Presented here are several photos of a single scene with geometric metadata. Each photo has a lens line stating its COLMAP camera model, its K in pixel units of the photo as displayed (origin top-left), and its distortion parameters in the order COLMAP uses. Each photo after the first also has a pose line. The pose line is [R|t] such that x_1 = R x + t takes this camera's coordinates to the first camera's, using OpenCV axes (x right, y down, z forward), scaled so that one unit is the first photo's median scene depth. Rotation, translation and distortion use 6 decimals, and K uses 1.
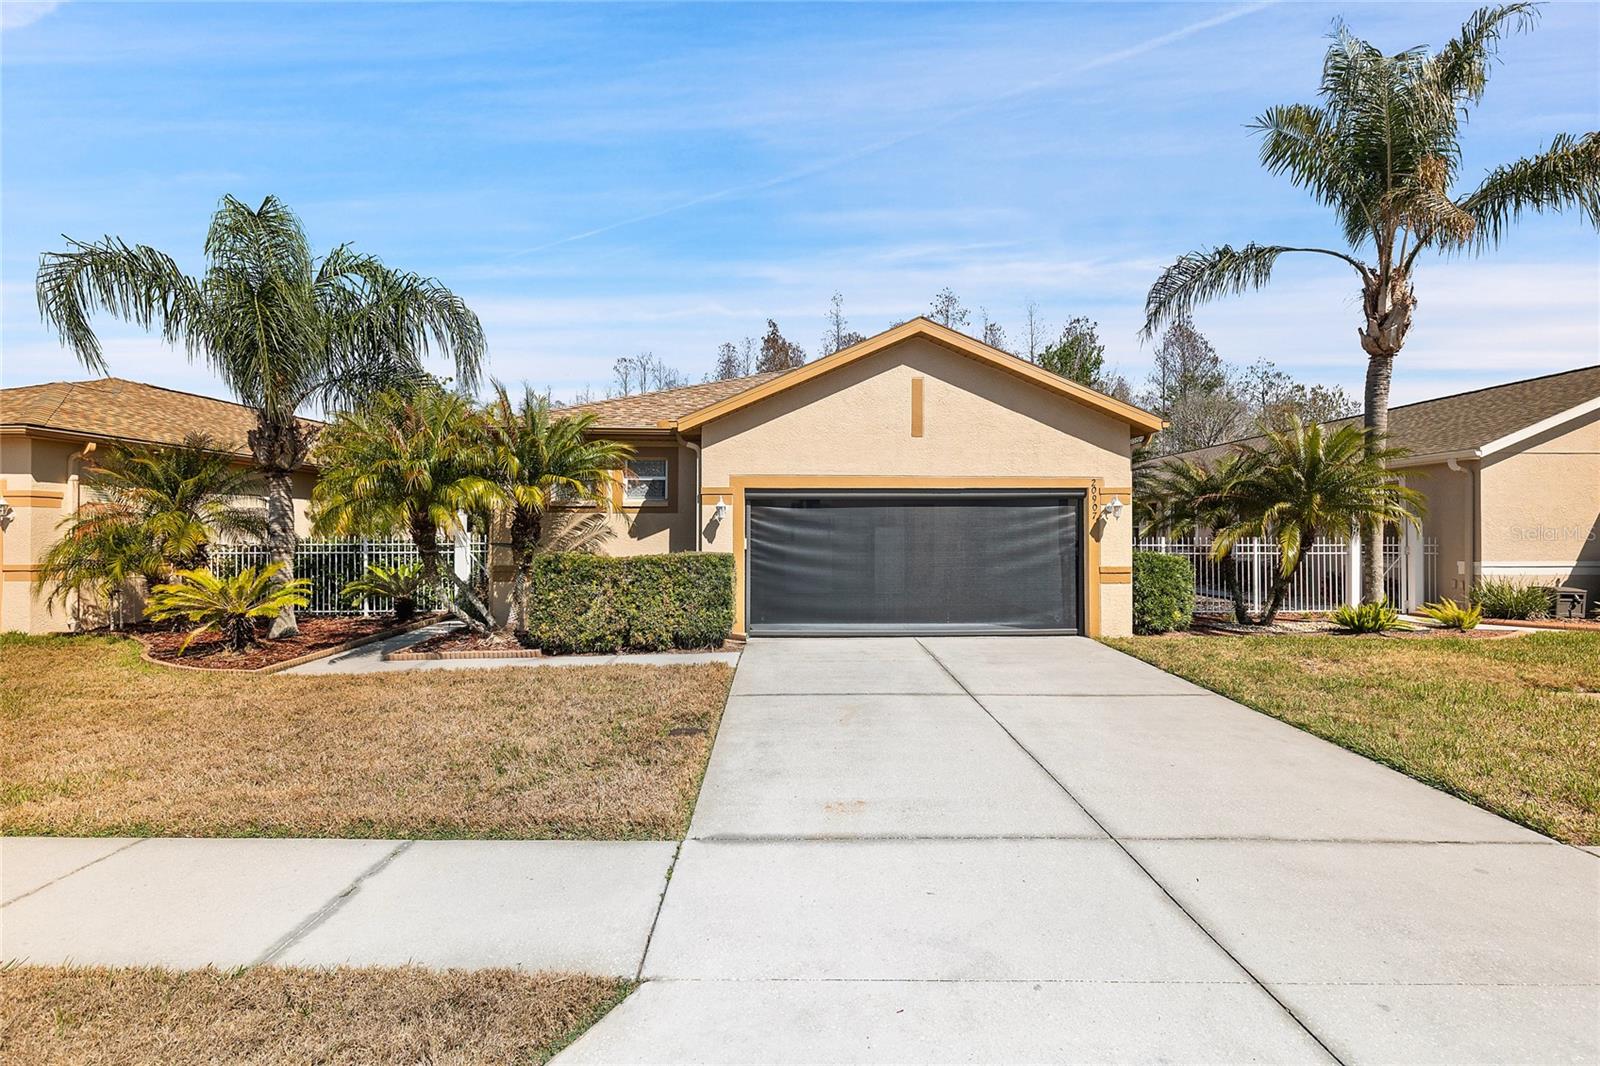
lens RADIAL K [[727.1, 0, 797.8], [0, 727.1, 541.7], [0, 0, 1]] dist [0.007015, -0.000246]
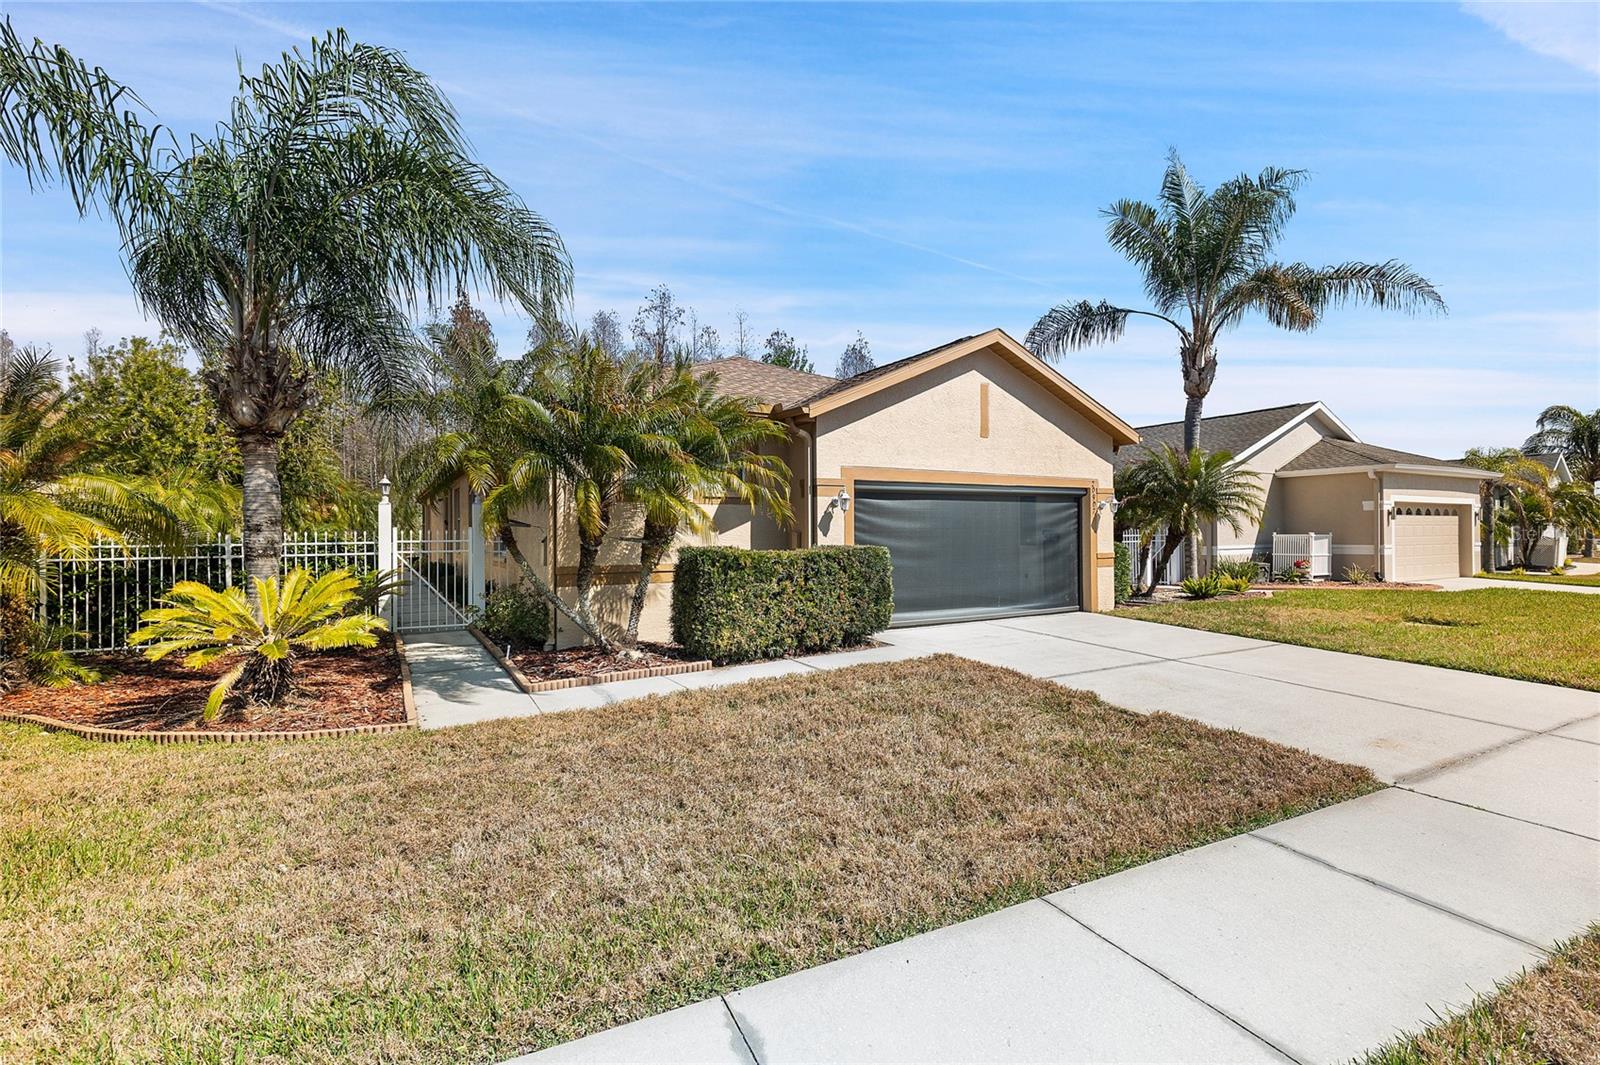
lens RADIAL K [[731.7, 0, 800.0], [0, 731.7, 532.5], [0, 0, 1]] dist [0.001962, 0.000001]
pose [[0.876299, -0.005827, 0.481733, -0.609333], [0.010832, 0.999912, -0.007611, 0.004038], [-0.481646, 0.011888, 0.876285, 0.171720]]
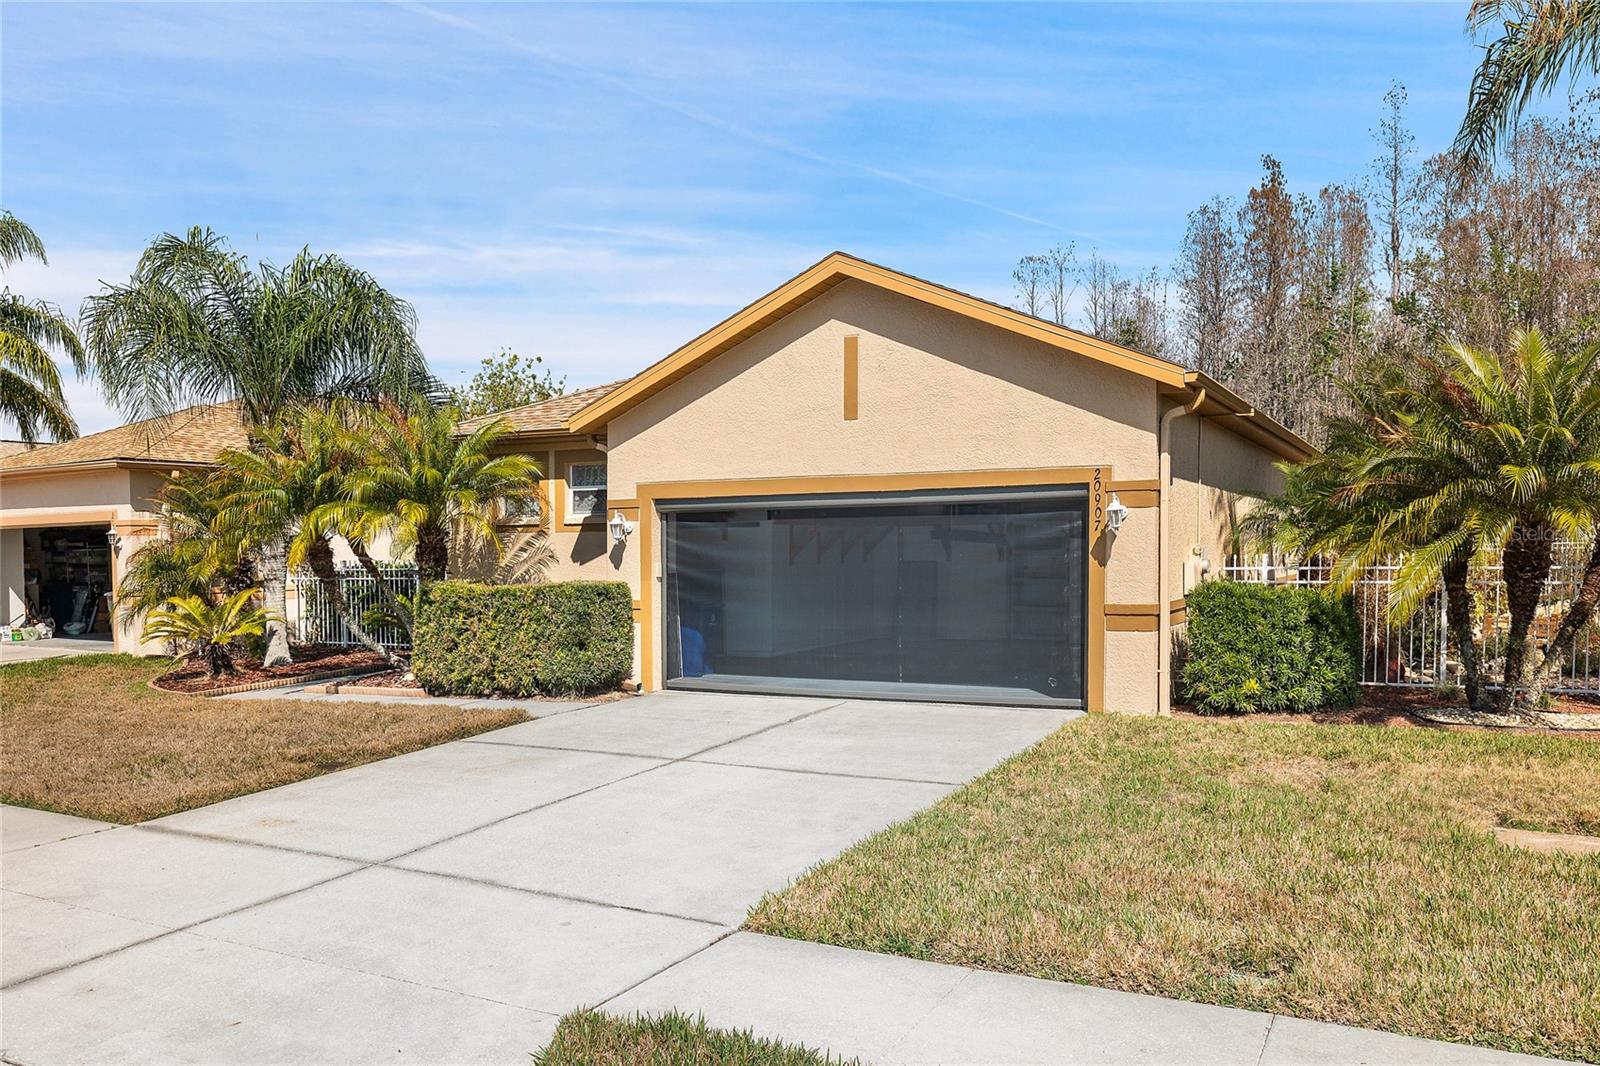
lens RADIAL K [[1228.7, 0, 798.1], [0, 1228.7, 632.1], [0, 0, 1]] dist [-0.001489, 0.000846]
pose [[0.872187, 0.023029, -0.488630, 0.710931], [0.007885, 0.998100, 0.061116, -0.010170], [0.489108, -0.057158, 0.870348, -0.083490]]
